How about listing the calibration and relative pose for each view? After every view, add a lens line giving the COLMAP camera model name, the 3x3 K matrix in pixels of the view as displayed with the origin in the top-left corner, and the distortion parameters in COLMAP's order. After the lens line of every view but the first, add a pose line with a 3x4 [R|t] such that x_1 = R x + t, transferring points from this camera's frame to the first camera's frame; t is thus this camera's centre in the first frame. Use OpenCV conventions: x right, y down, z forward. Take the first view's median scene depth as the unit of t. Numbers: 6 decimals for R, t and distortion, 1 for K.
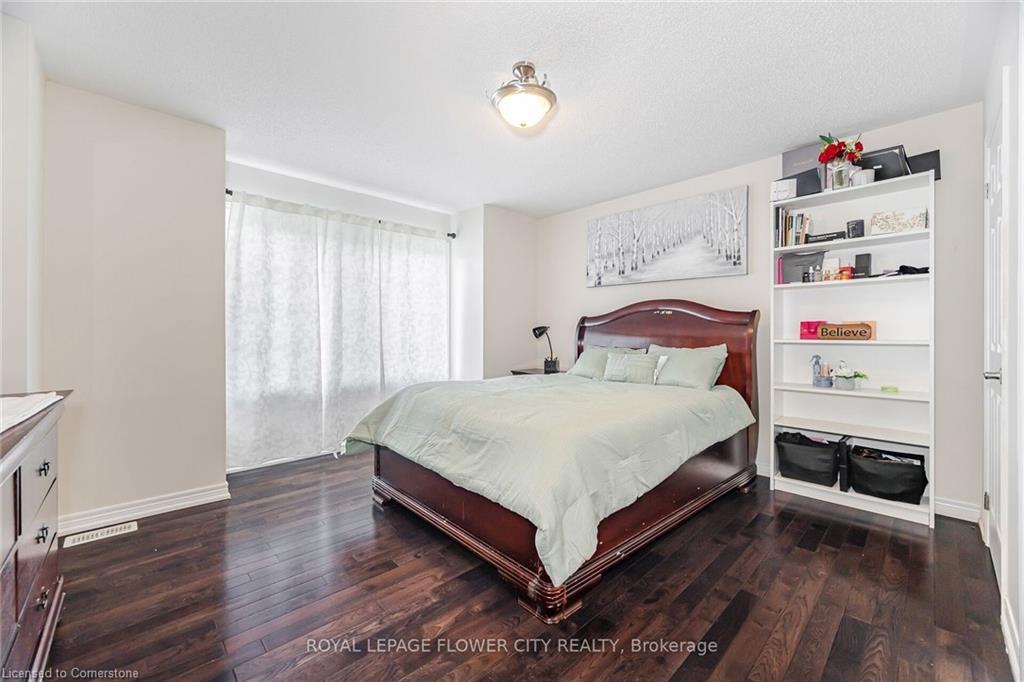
lens RADIAL K [[411.6, 0, 510.0], [0, 411.6, 337.9], [0, 0, 1]] dist [-0.005947, 0.001091]
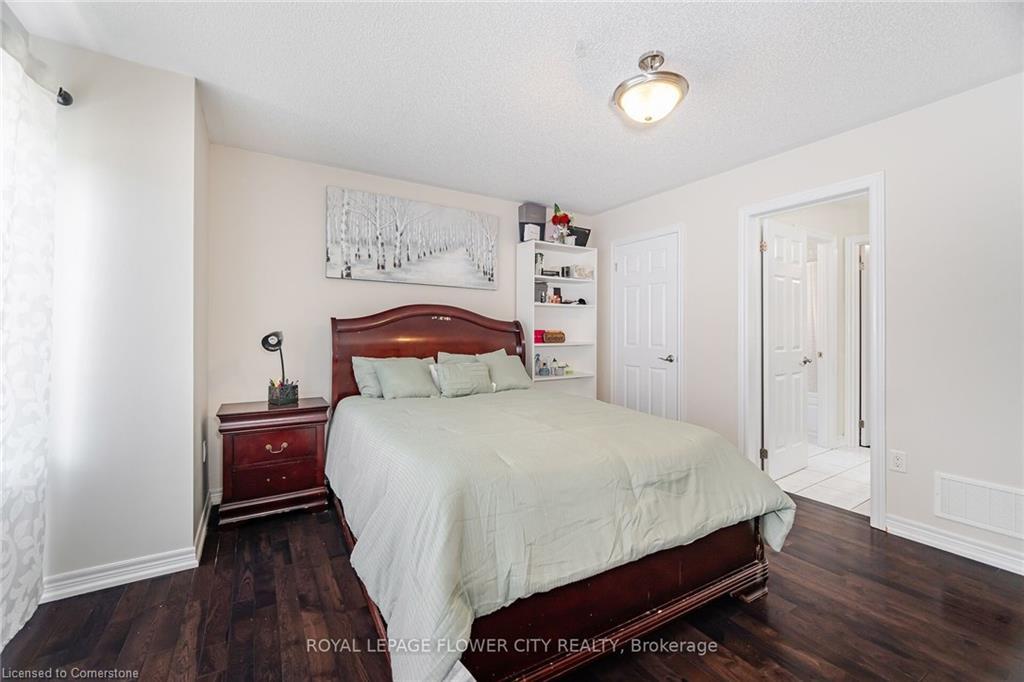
lens RADIAL K [[411.6, 0, 507.3], [0, 411.6, 332.1], [0, 0, 1]] dist [-0.005947, 0.001091]
pose [[0.214913, -0.003118, 0.976628, -0.566157], [0.010617, 0.999943, 0.000857, -0.030647], [-0.976575, 0.010185, 0.214934, 0.677039]]
